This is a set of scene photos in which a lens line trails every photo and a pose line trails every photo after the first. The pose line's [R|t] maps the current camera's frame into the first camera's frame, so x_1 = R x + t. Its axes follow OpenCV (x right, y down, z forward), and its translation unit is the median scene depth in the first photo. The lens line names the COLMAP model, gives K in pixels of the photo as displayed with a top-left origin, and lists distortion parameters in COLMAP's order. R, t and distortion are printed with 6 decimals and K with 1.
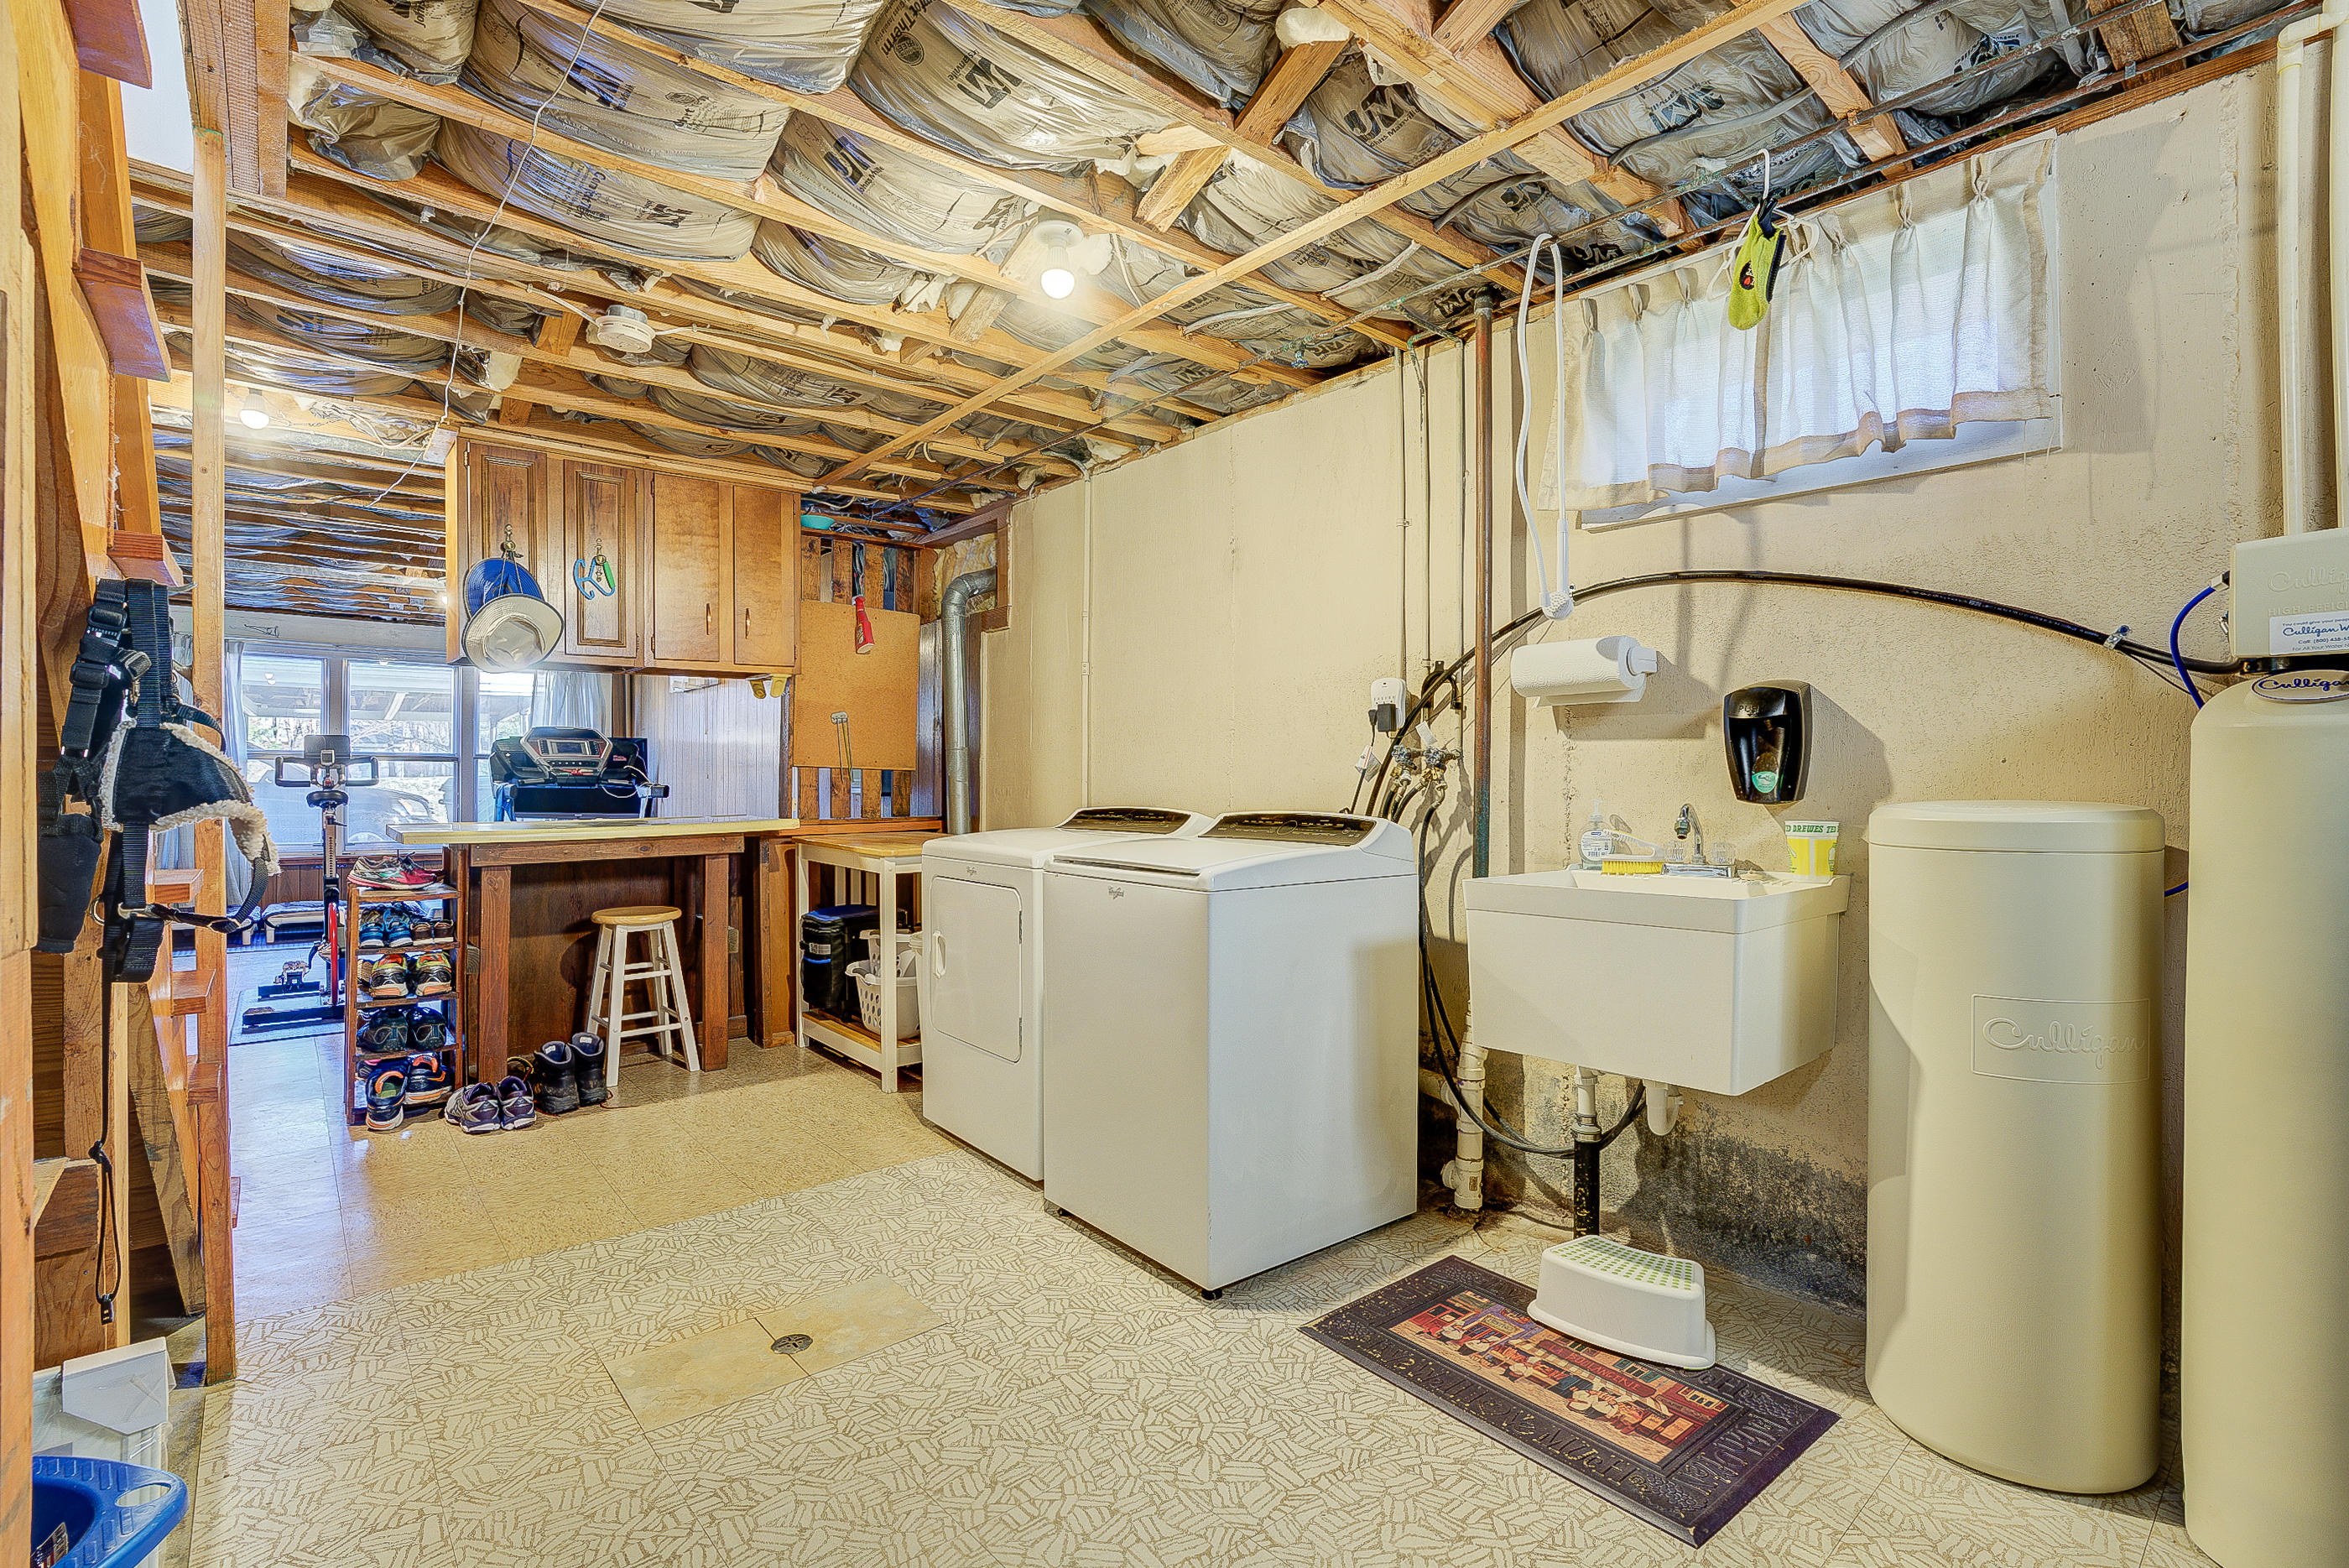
lens RADIAL K [[1096.8, 0, 1176.0], [0, 1096.8, 798.7], [0, 0, 1]] dist [-0.051133, 0.000670]
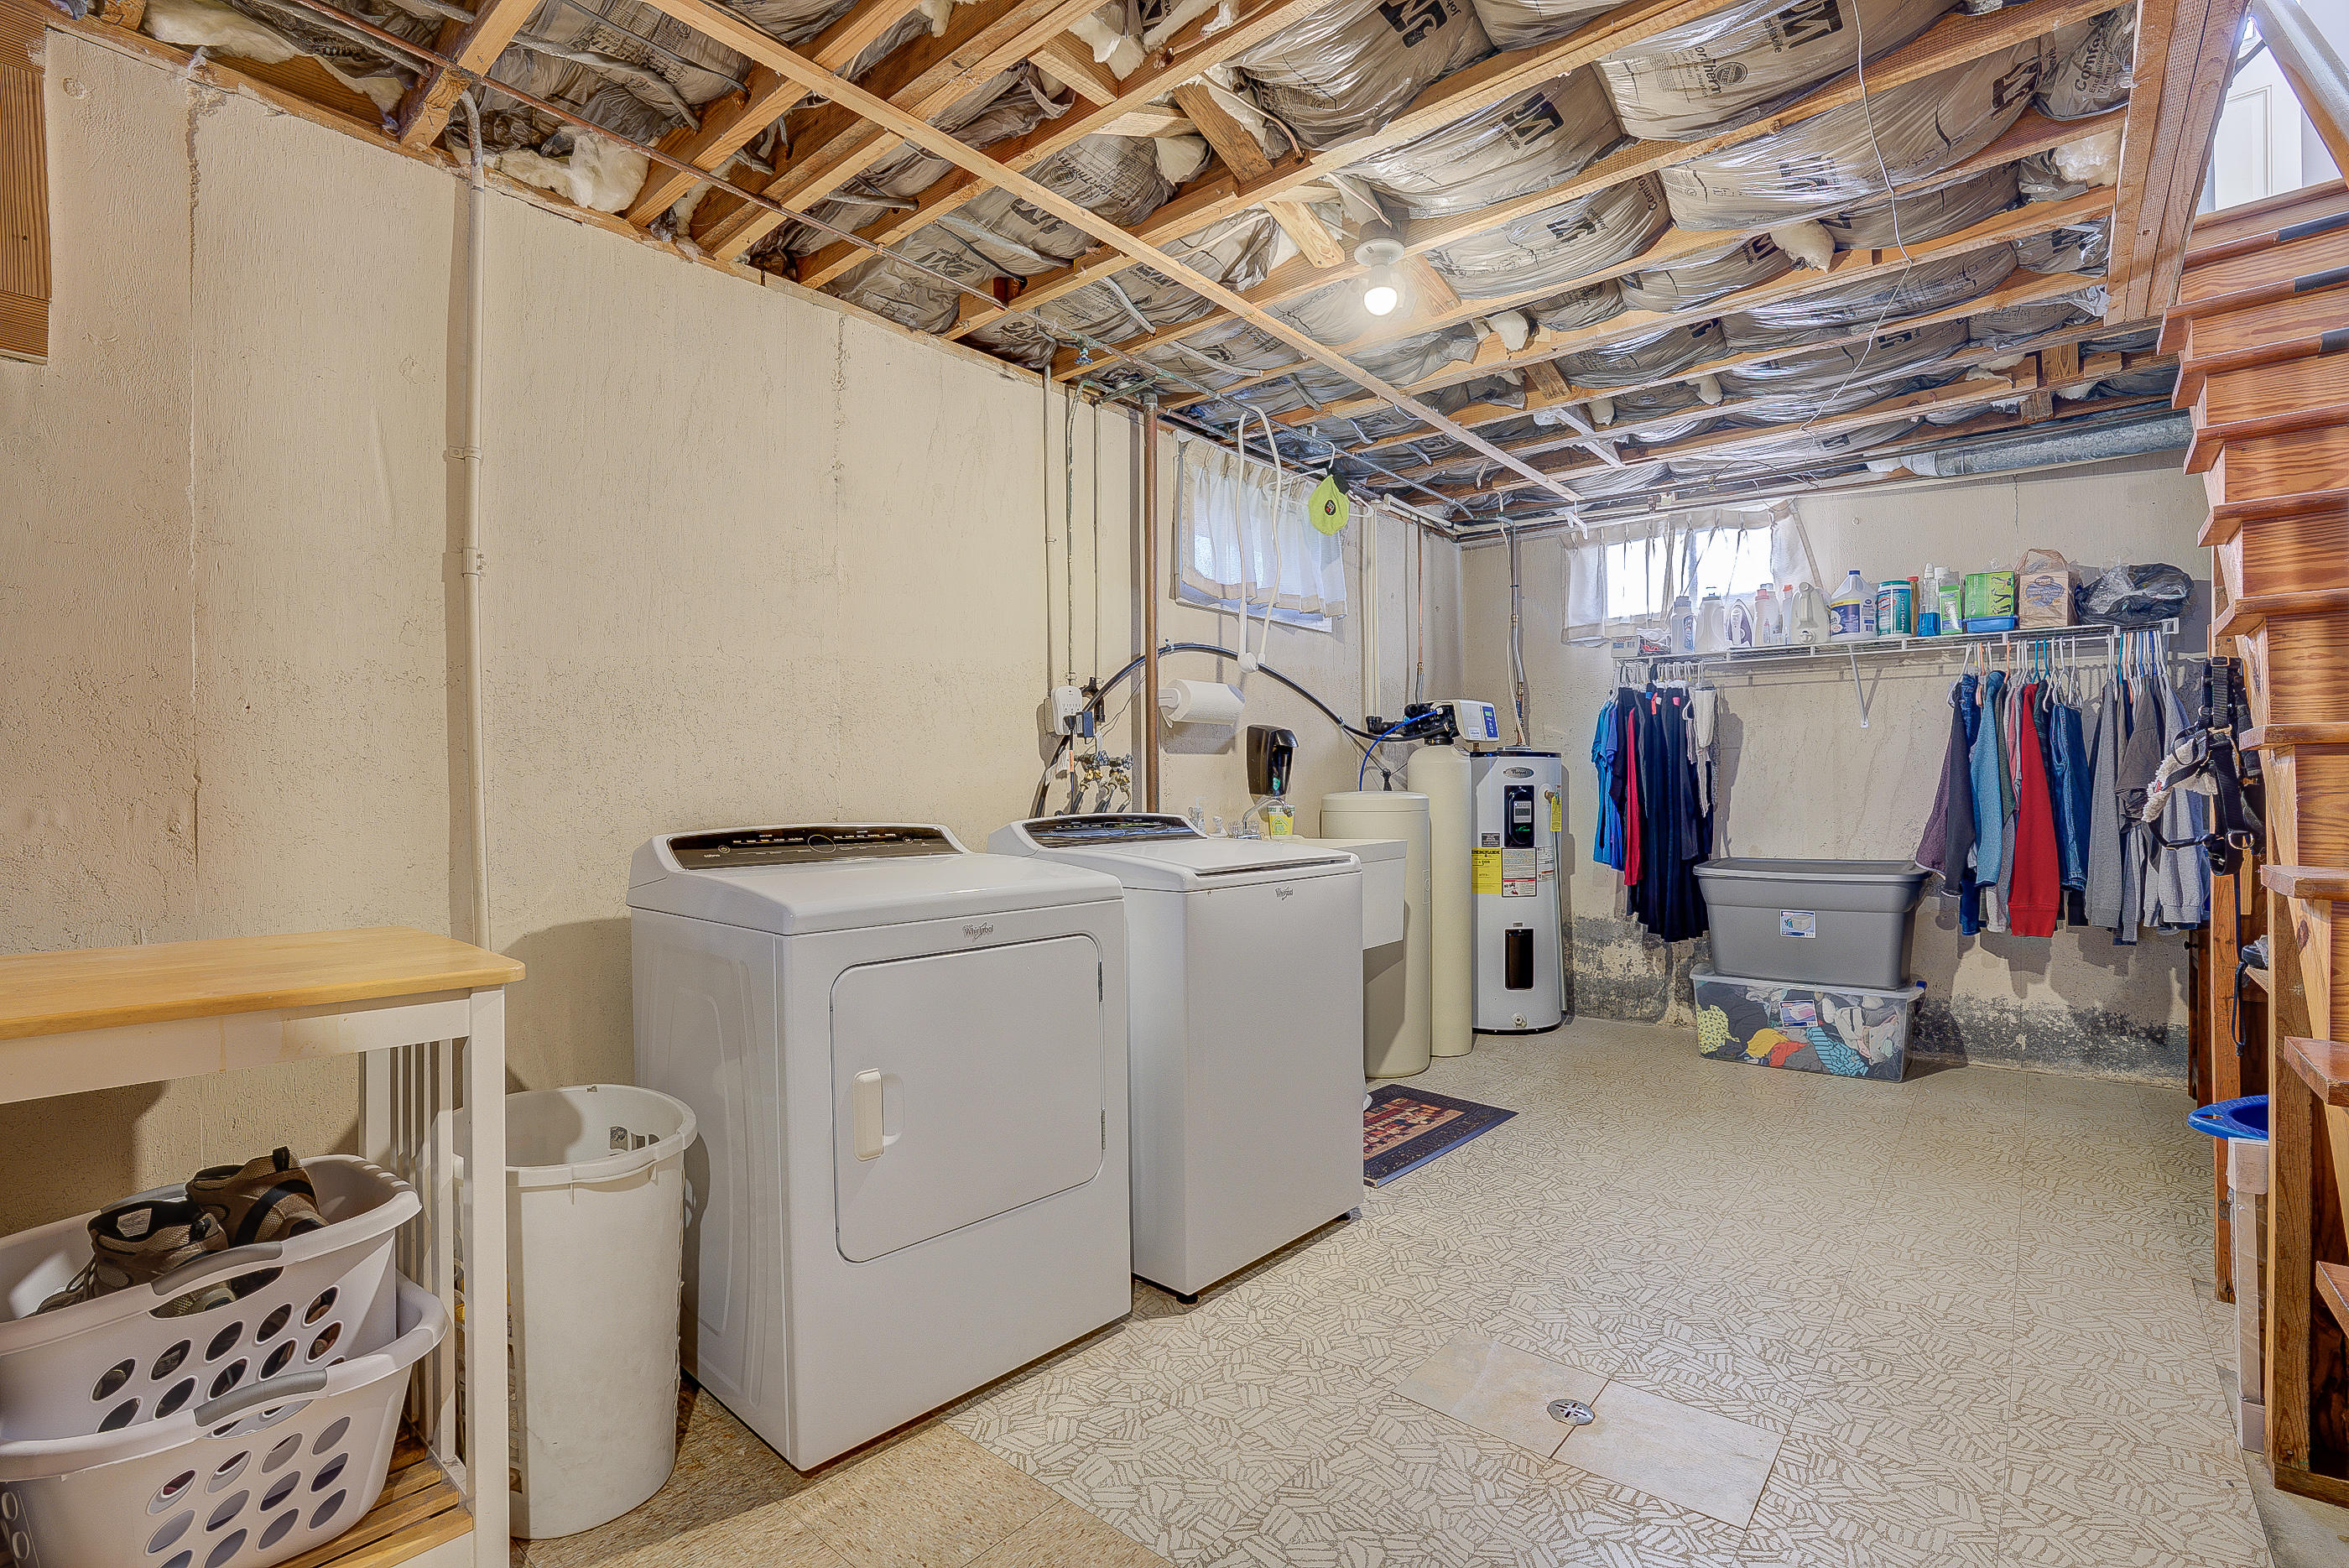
lens RADIAL K [[1096.8, 0, 1176.0], [0, 1096.8, 798.7], [0, 0, 1]] dist [-0.051133, 0.000670]
pose [[-0.169021, -0.009521, 0.985566, -1.143851], [0.026056, 0.999561, 0.014125, -0.017854], [-0.985268, 0.028068, -0.168699, 1.425190]]
